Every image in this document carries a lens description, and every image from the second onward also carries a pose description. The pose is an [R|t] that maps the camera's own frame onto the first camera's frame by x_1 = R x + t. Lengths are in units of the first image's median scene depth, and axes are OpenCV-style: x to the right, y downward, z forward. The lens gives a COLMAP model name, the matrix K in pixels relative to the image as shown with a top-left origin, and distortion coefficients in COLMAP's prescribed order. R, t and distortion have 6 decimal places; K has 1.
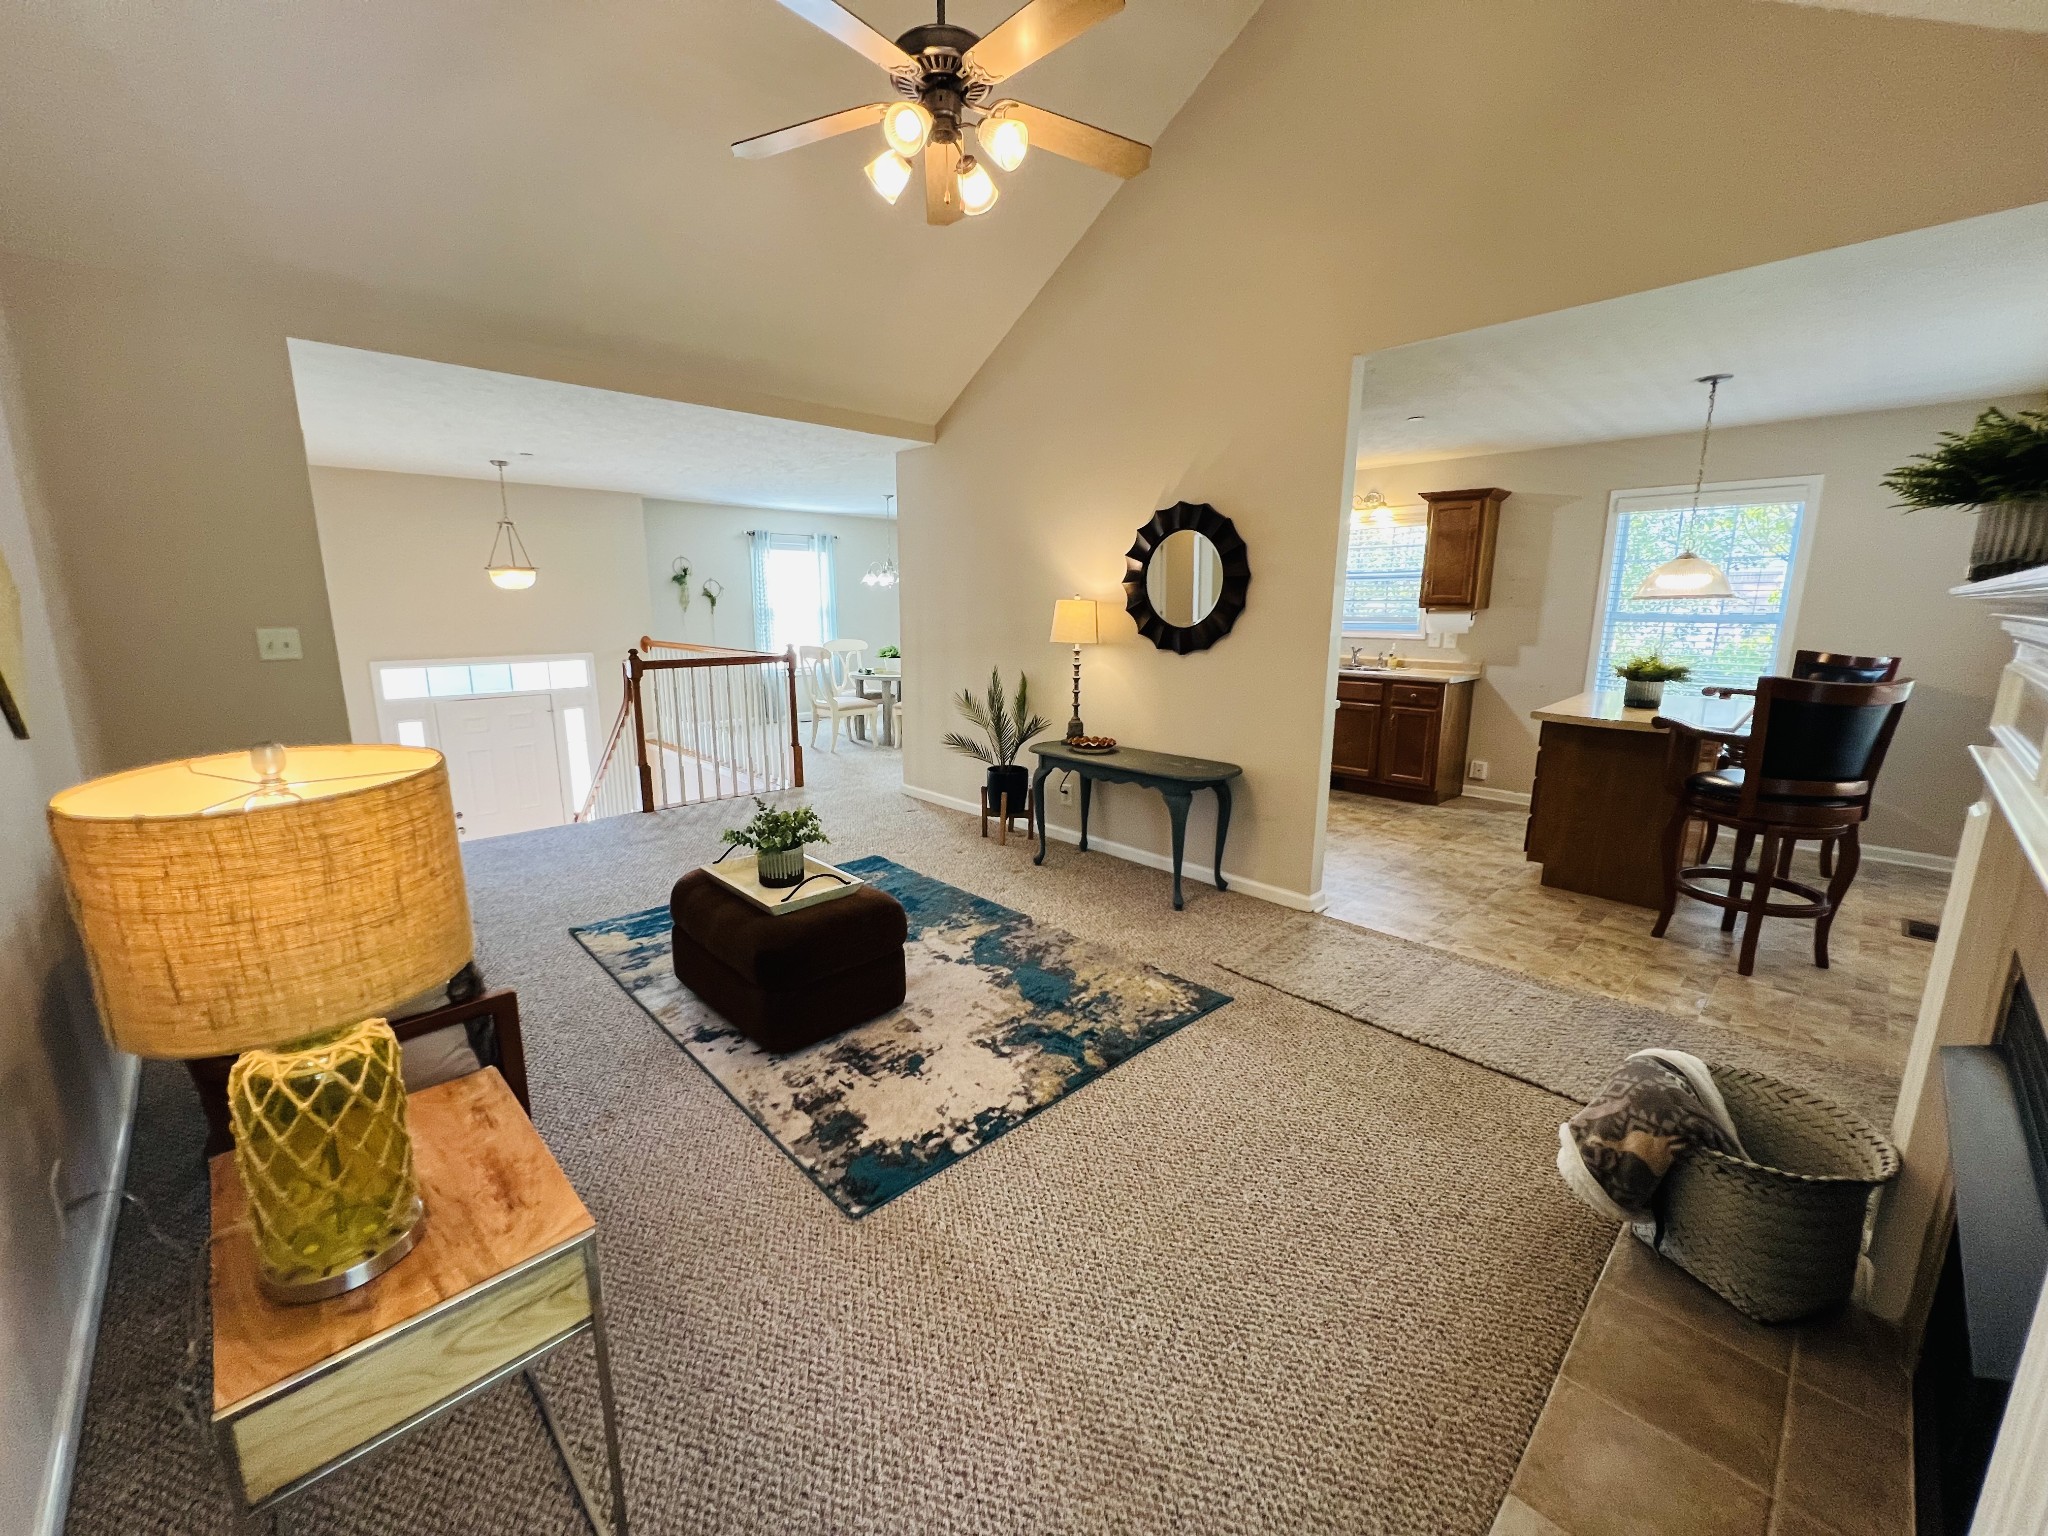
lens RADIAL K [[817.7, 0, 1016.2], [0, 817.7, 761.8], [0, 0, 1]] dist [-0.001223, 0.000118]
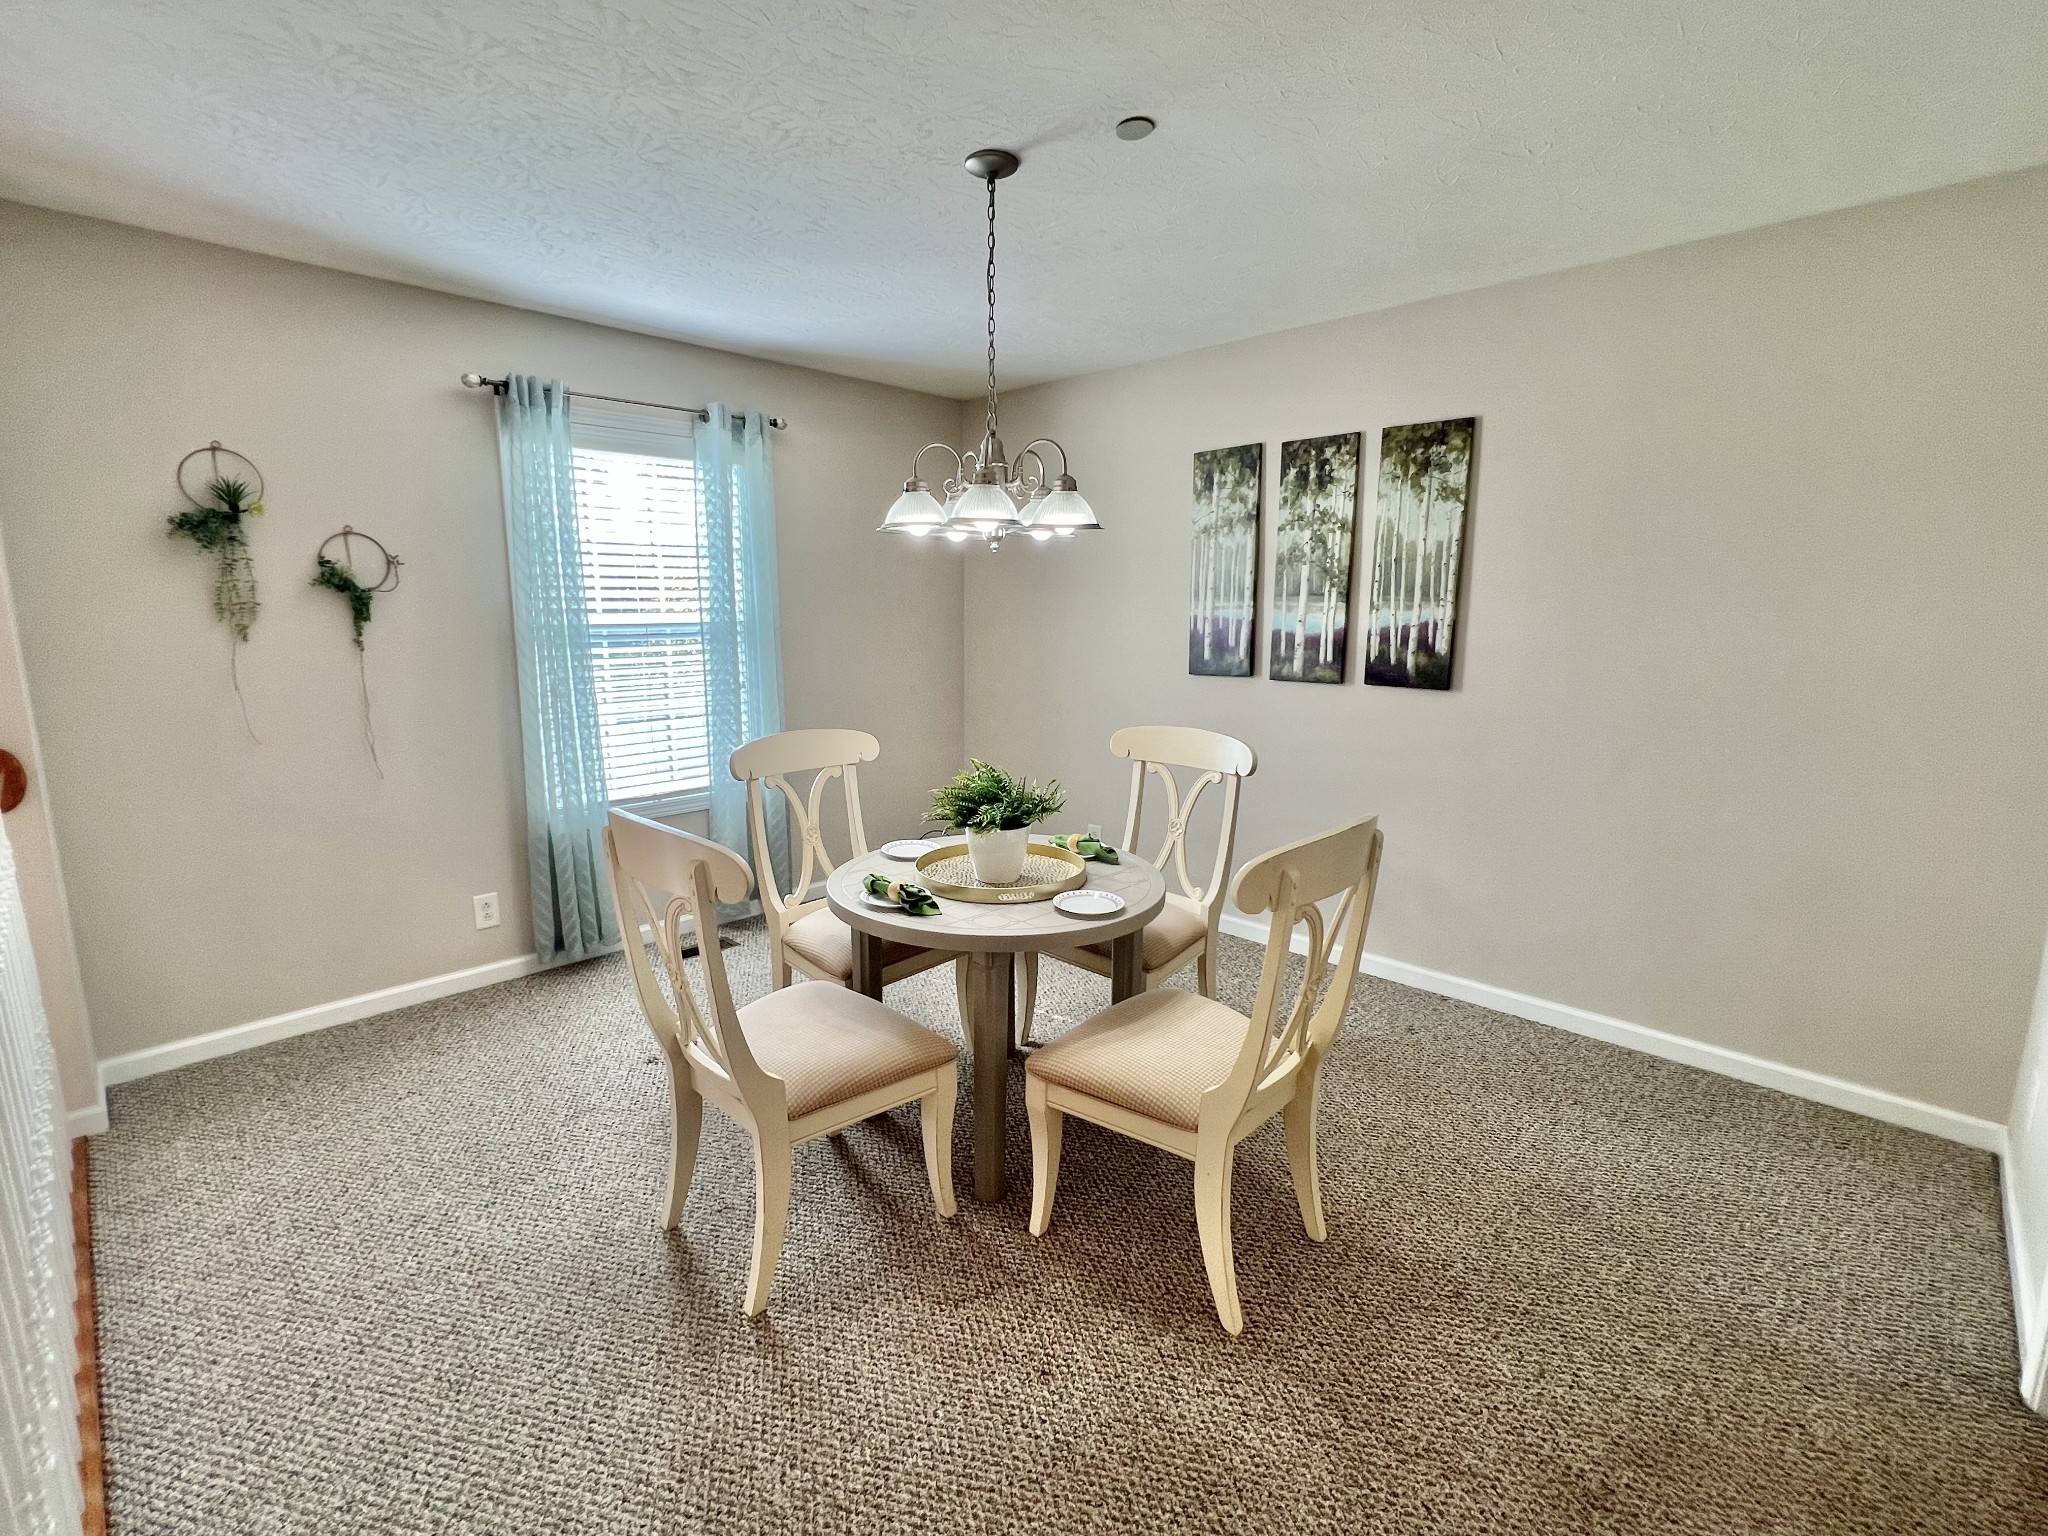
lens RADIAL K [[926.1, 0, 1013.1], [0, 926.1, 765.4], [0, 0, 1]] dist [0.001062, -0.001006]
pose [[0.999406, -0.008015, 0.033511, -0.348347], [0.008616, 0.999804, -0.017825, -0.312455], [-0.033362, 0.018104, 0.999279, 1.580343]]
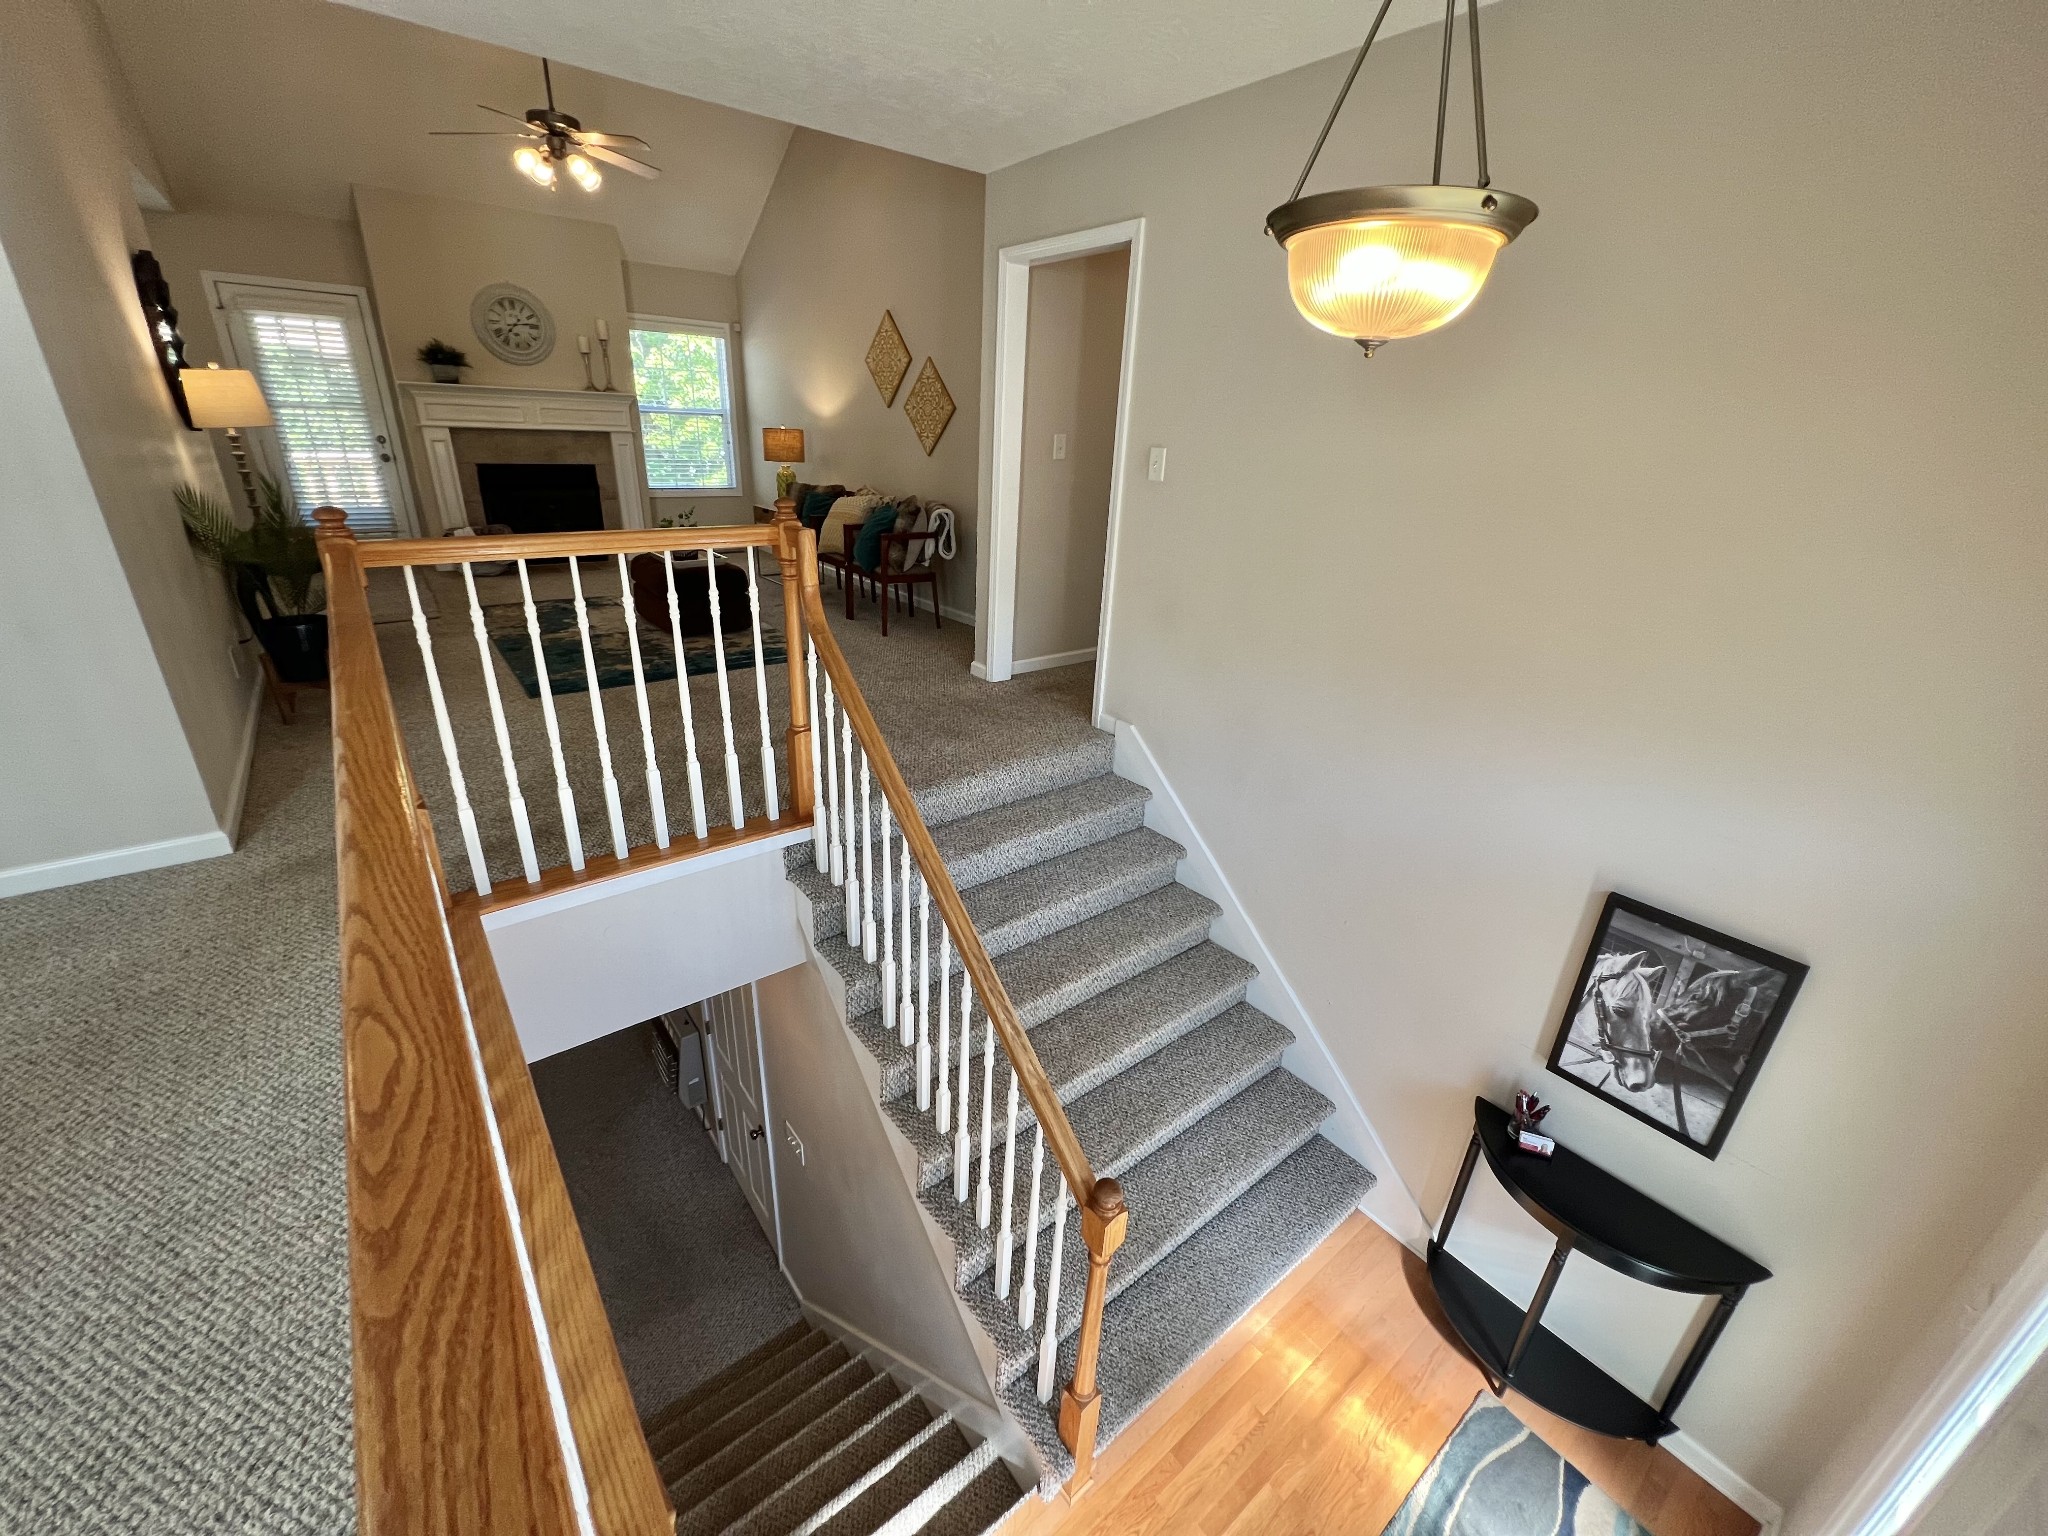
lens RADIAL K [[817.7, 0, 1016.2], [0, 817.7, 761.8], [0, 0, 1]] dist [-0.001223, 0.000118]
pose [[-0.994107, -0.078610, 0.074651, -0.942070], [-0.024088, 0.831568, 0.554900, -0.402810], [-0.105698, 0.549832, -0.828561, 2.118809]]
